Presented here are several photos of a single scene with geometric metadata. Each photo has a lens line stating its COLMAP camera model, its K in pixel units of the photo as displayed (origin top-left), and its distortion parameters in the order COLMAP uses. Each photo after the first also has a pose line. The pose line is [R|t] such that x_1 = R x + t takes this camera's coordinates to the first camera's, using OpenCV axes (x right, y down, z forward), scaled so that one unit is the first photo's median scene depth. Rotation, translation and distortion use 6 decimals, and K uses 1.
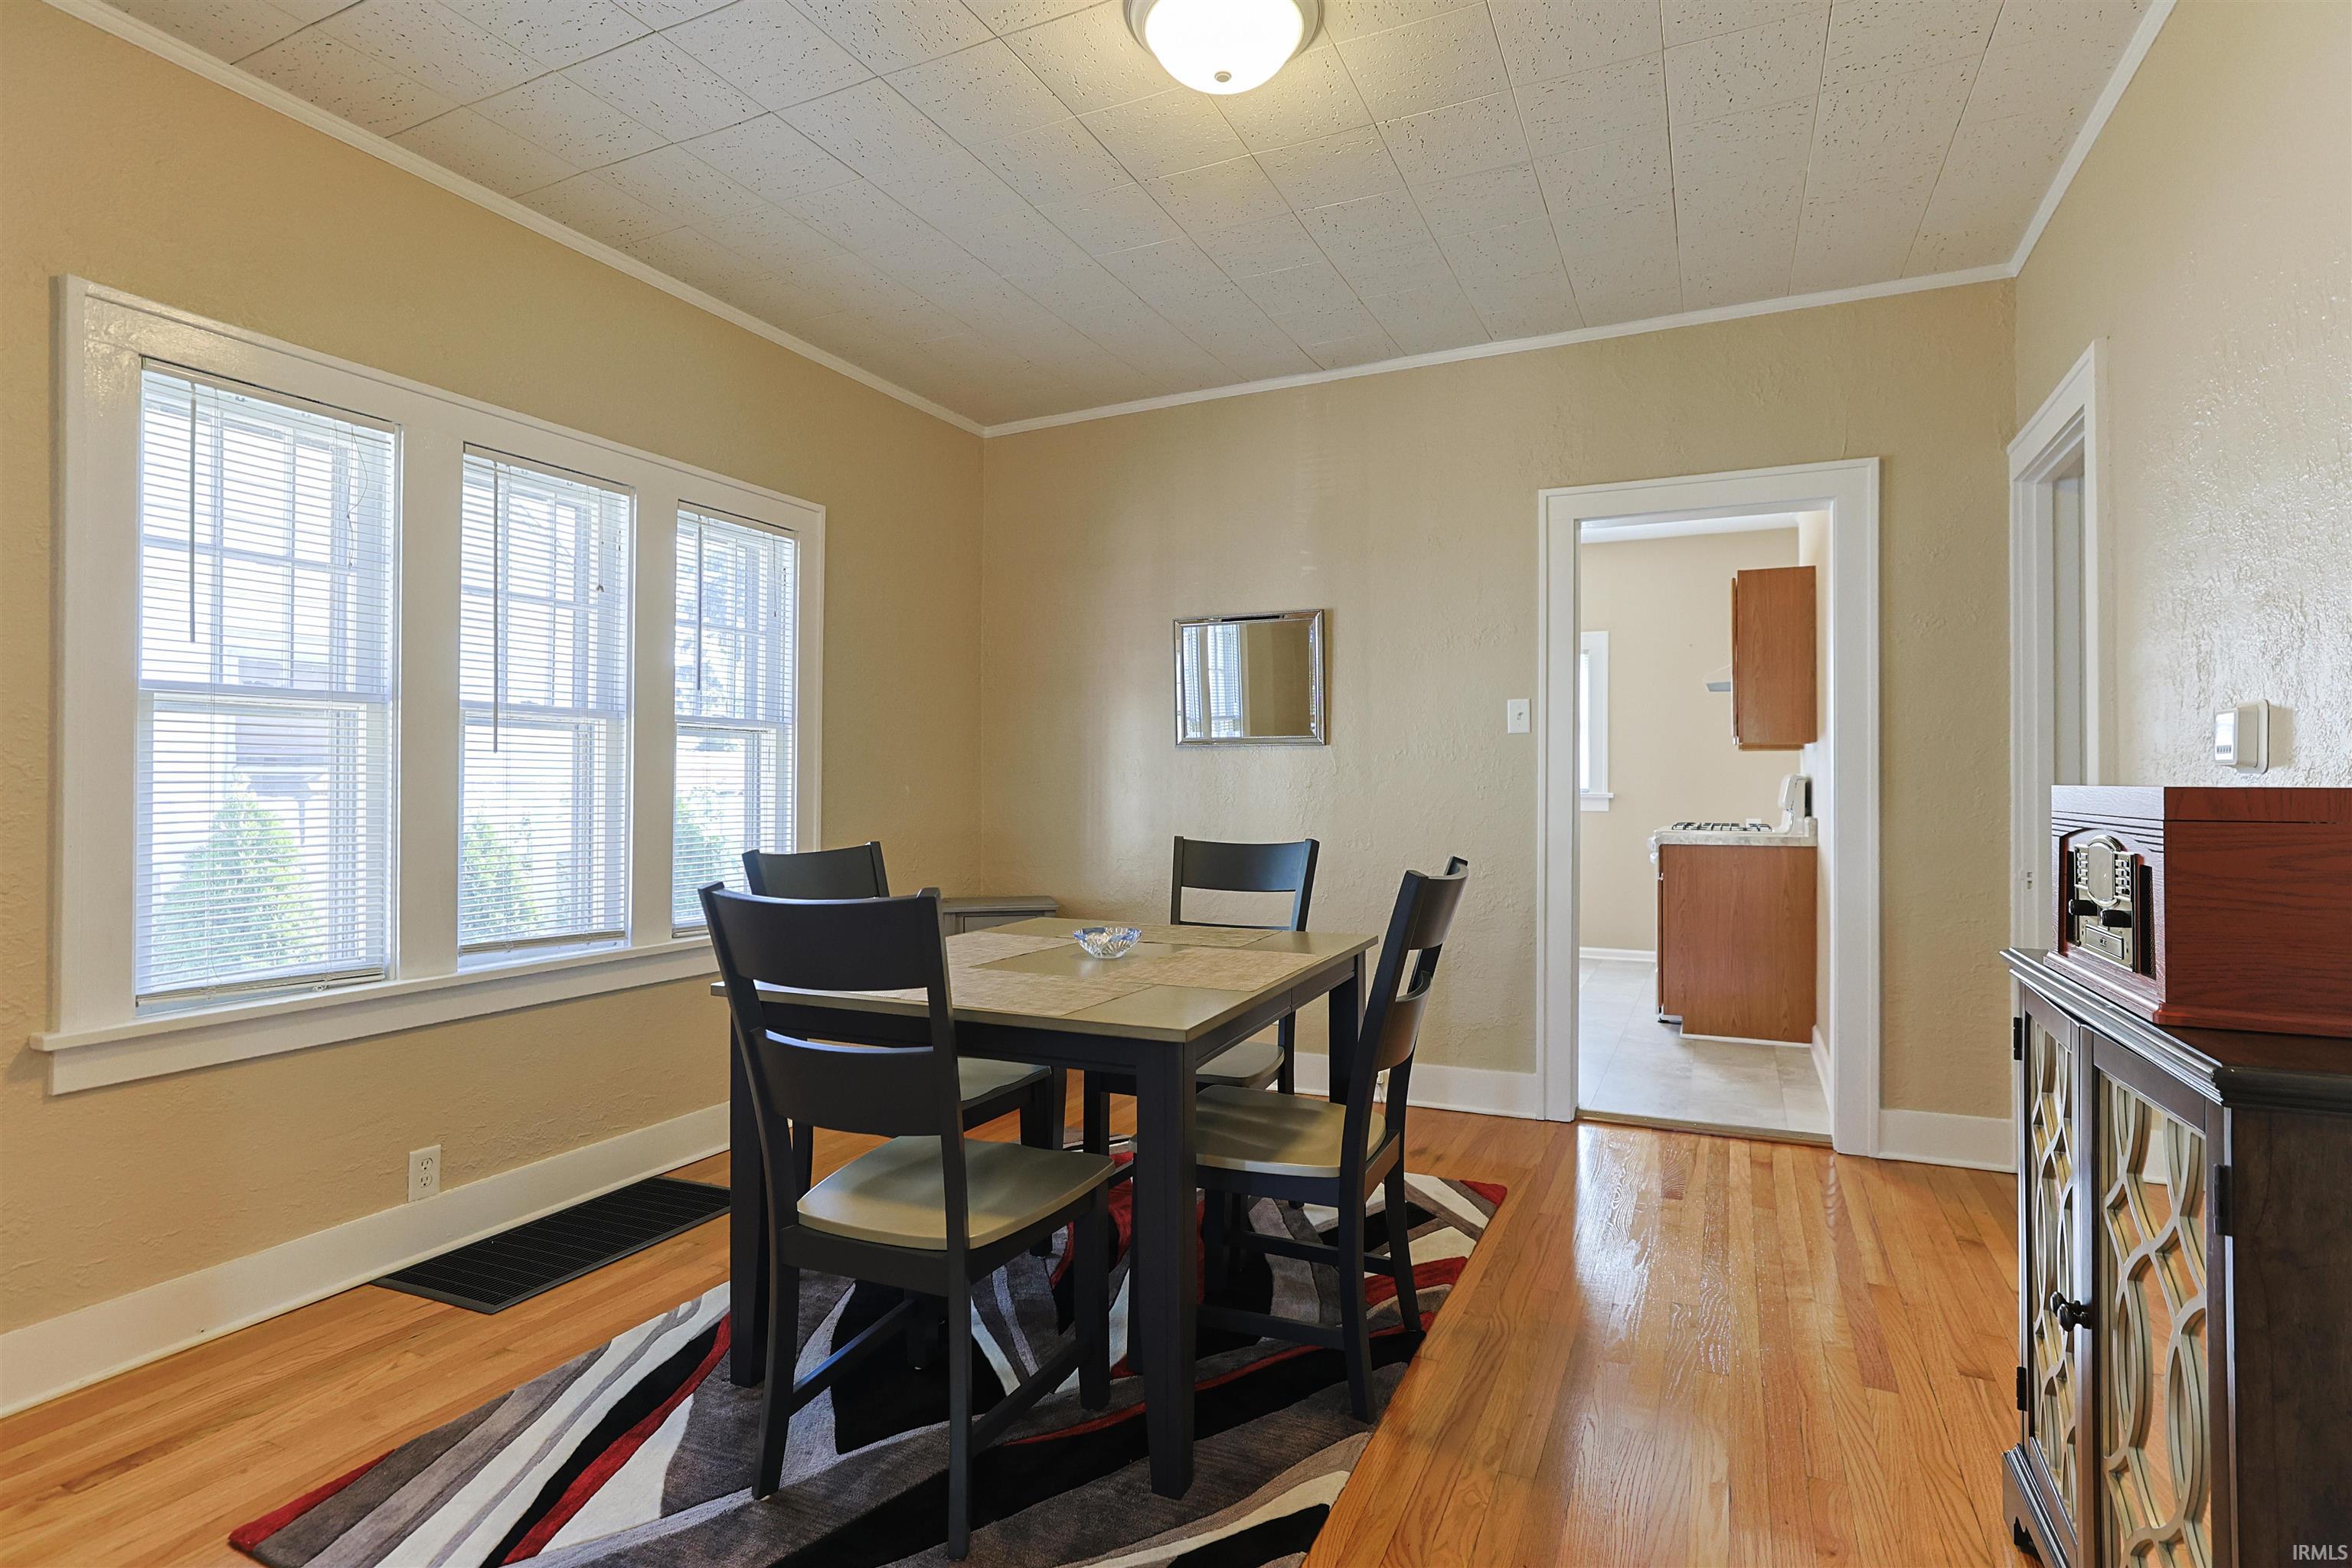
lens RADIAL K [[1129.6, 0, 1190.9], [0, 1129.6, 776.5], [0, 0, 1]] dist [-0.031046, 0.009253]
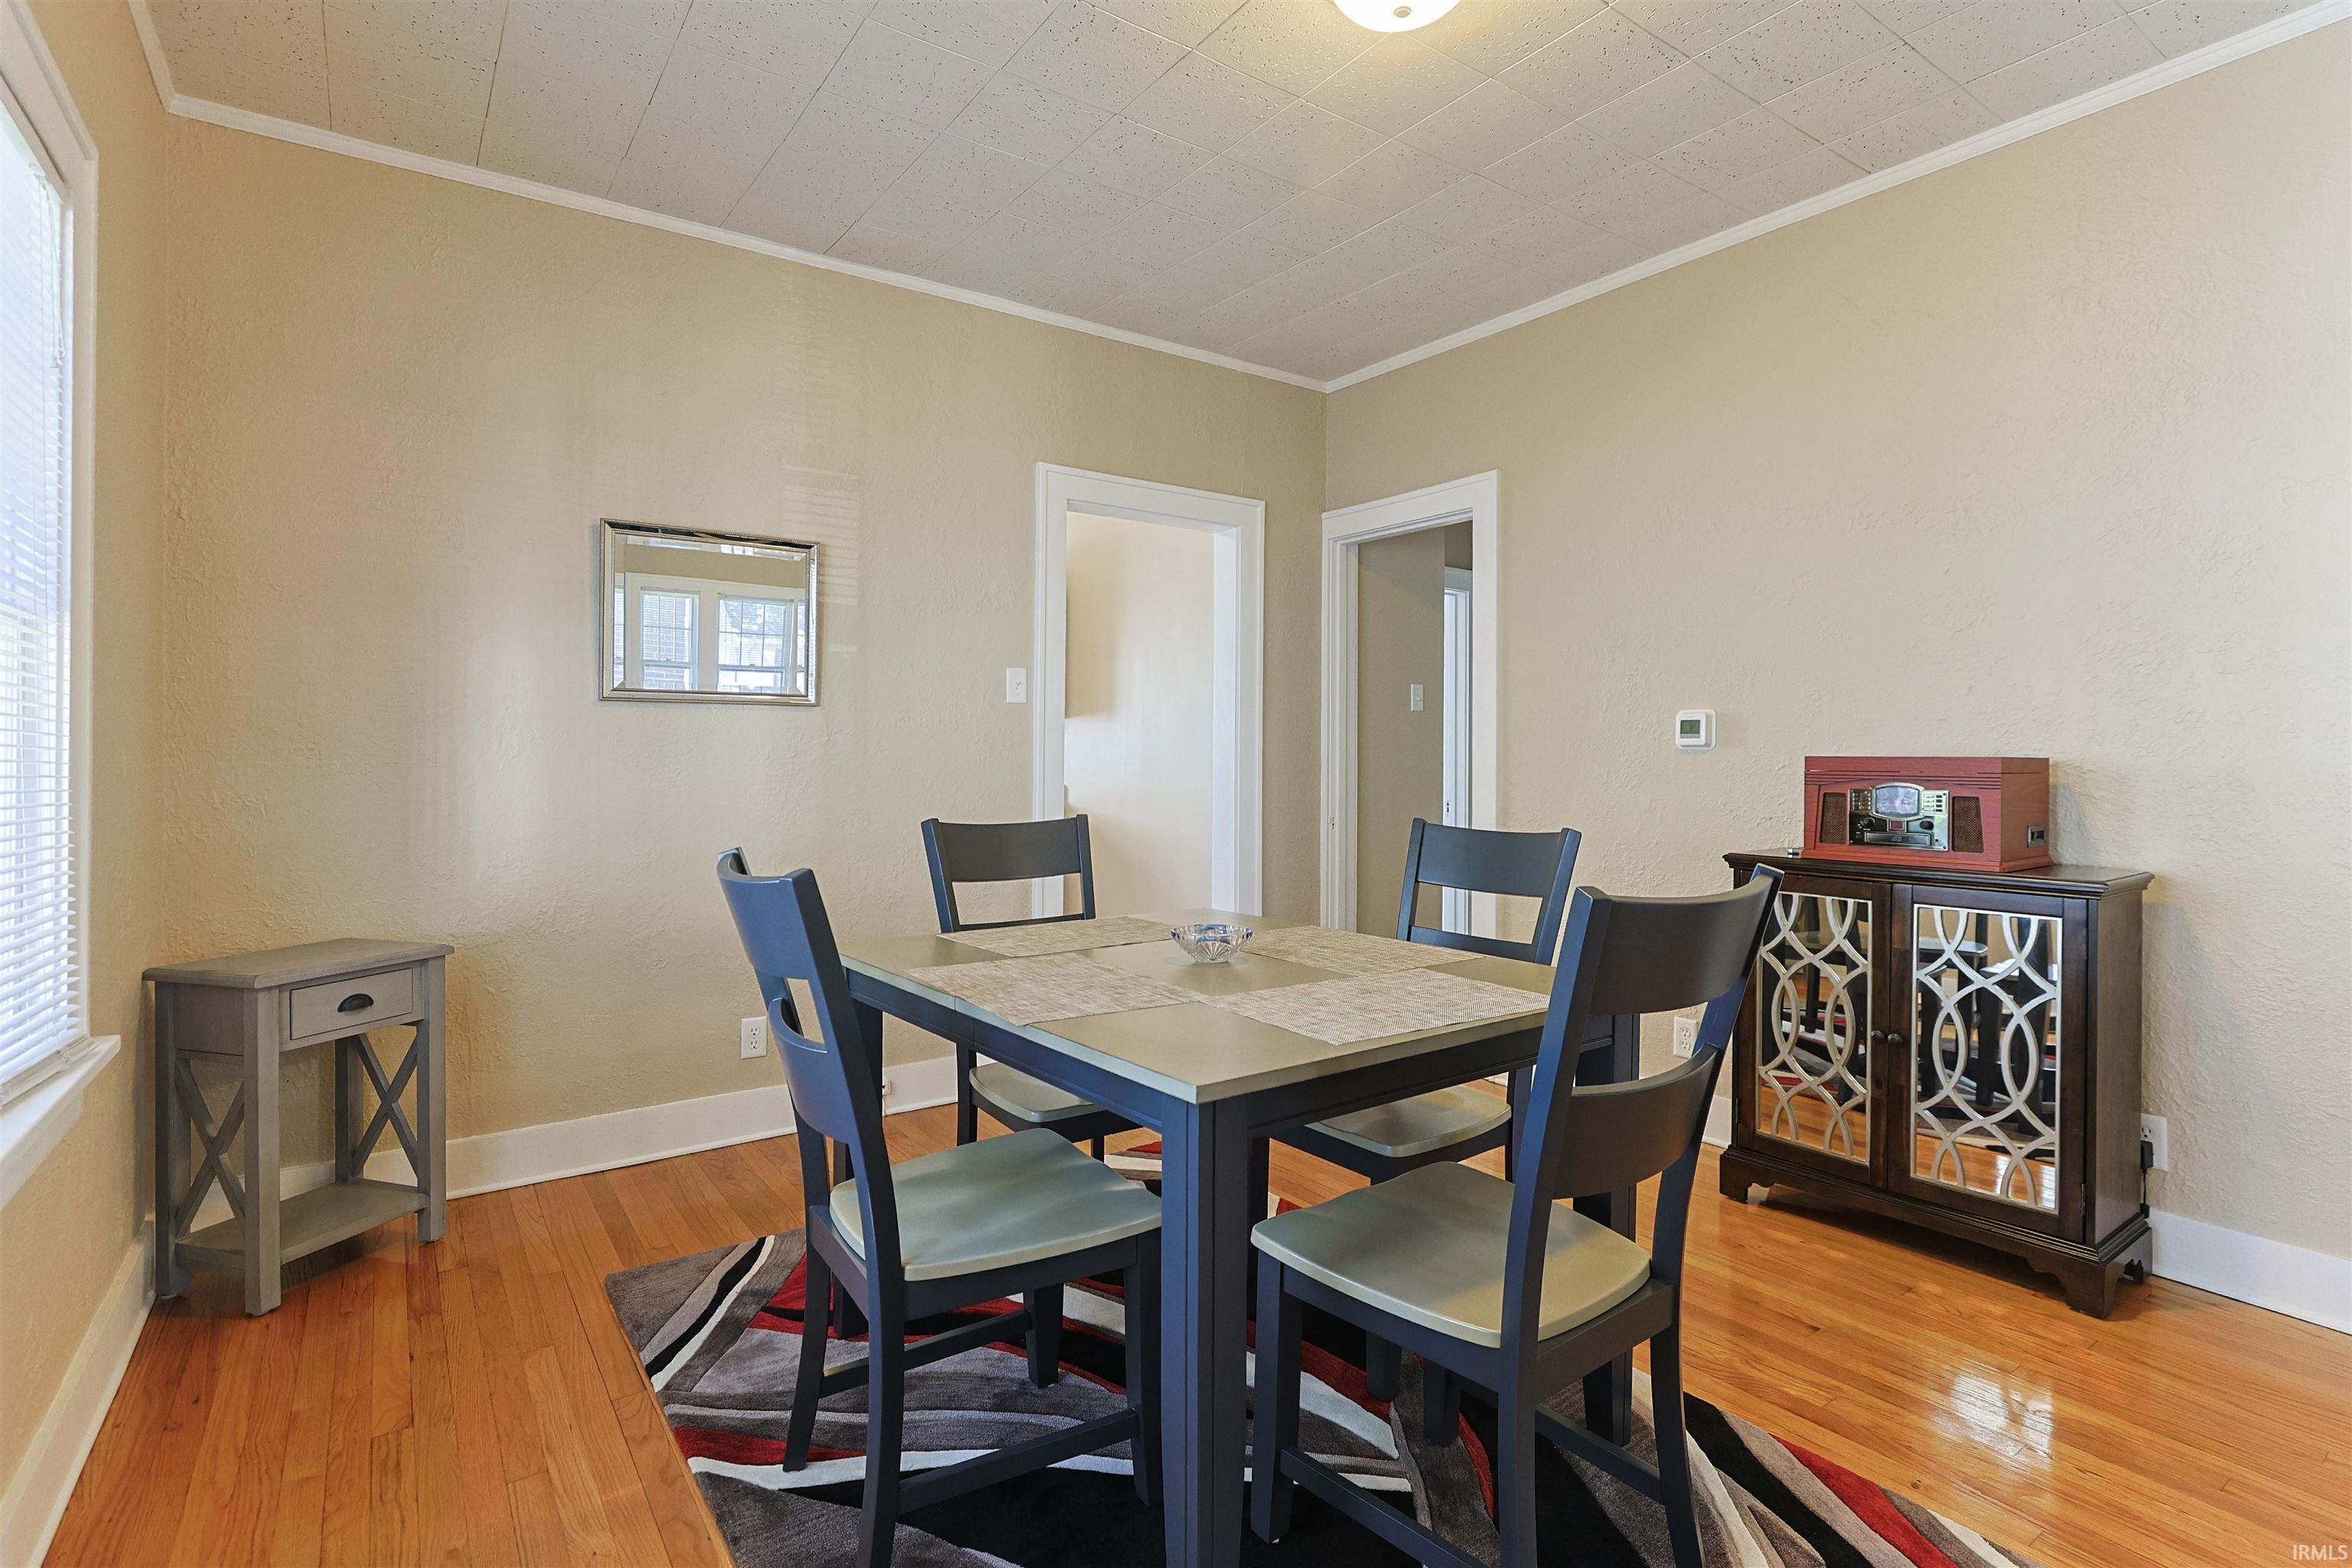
lens RADIAL K [[1129.6, 0, 1180.0], [0, 1129.6, 767.8], [0, 0, 1]] dist [-0.031046, 0.009253]
pose [[0.495841, -0.007310, 0.868382, -0.504162], [-0.006809, 0.999901, 0.012305, 0.005315], [-0.868386, -0.012014, 0.495743, 0.385803]]
